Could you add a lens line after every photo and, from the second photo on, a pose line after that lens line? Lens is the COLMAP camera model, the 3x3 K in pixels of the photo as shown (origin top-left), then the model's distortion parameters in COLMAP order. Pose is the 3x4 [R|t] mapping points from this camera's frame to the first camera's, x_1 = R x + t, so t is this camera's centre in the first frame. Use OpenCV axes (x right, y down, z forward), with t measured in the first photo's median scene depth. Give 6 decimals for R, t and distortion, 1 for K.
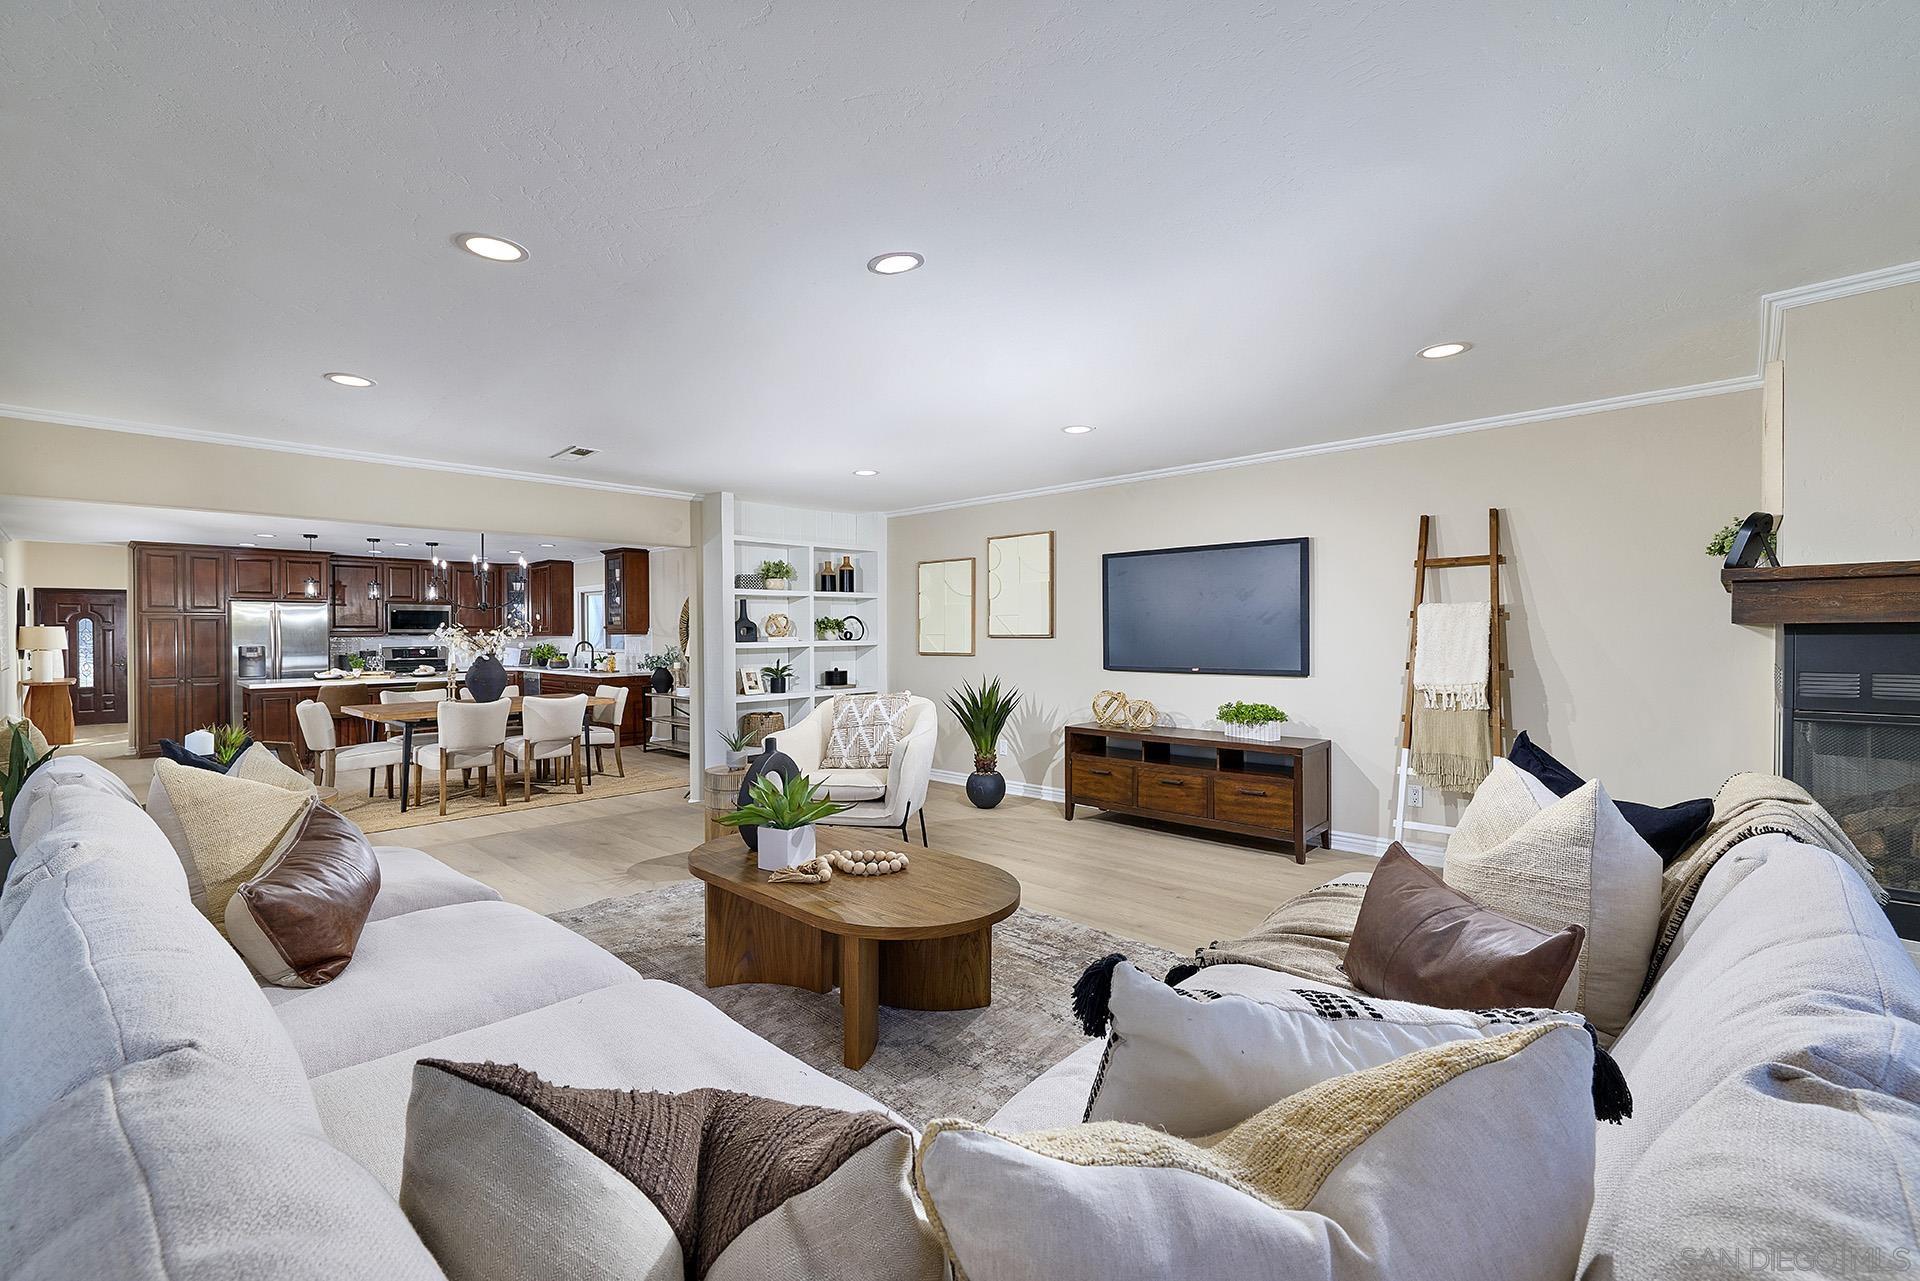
lens RADIAL K [[825.1, 0, 960.0], [0, 825.1, 640.5], [0, 0, 1]] dist [-0.002606, -0.000300]
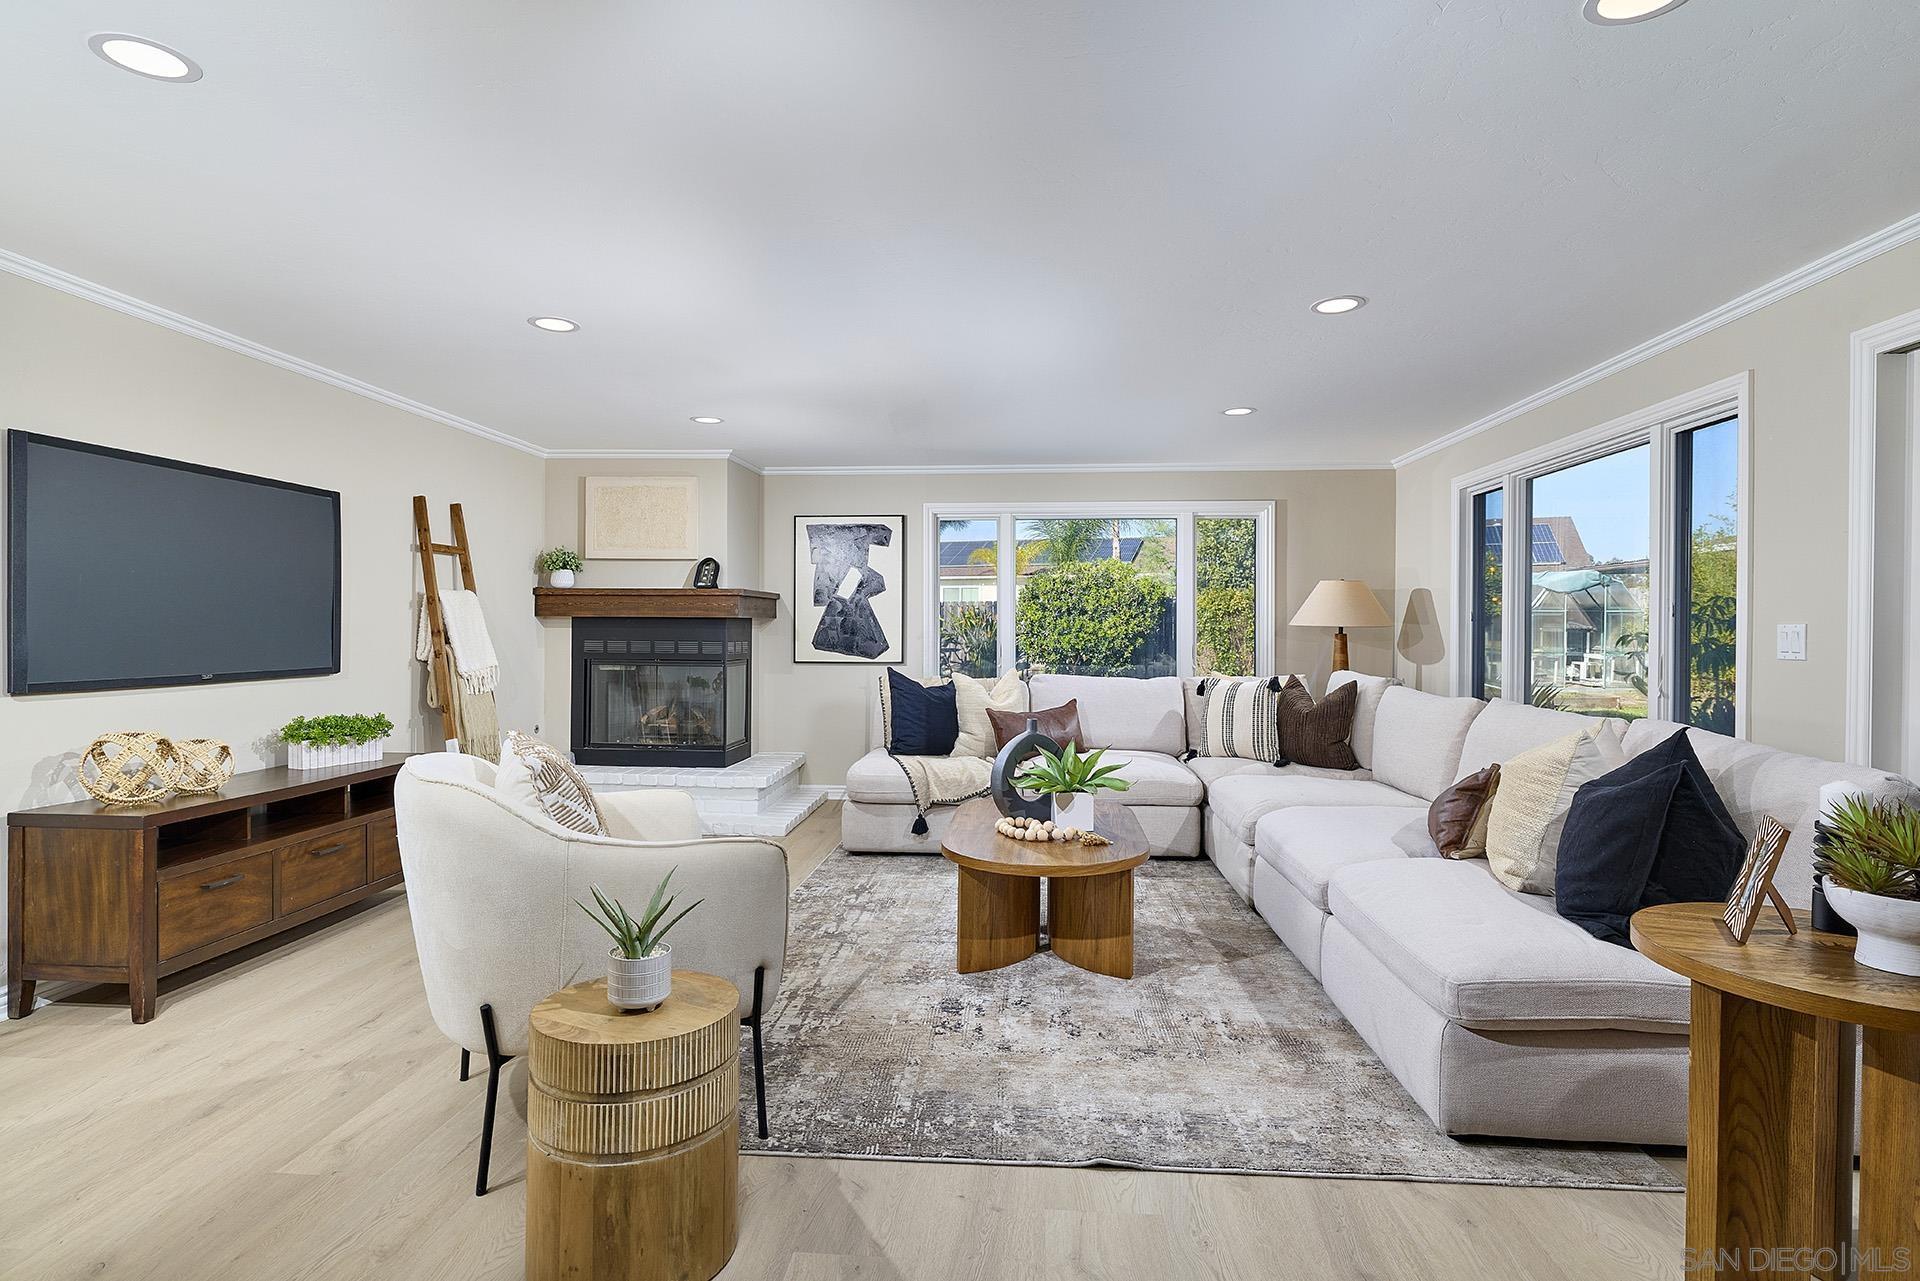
lens RADIAL K [[985.3, 0, 958.1], [0, 985.3, 635.9], [0, 0, 1]] dist [-0.003786, 0.000162]
pose [[-0.620784, -0.002692, 0.783977, -0.628453], [0.004507, 0.999965, 0.007002, 0.003660], [-0.783968, 0.007880, -0.620751, 1.080344]]
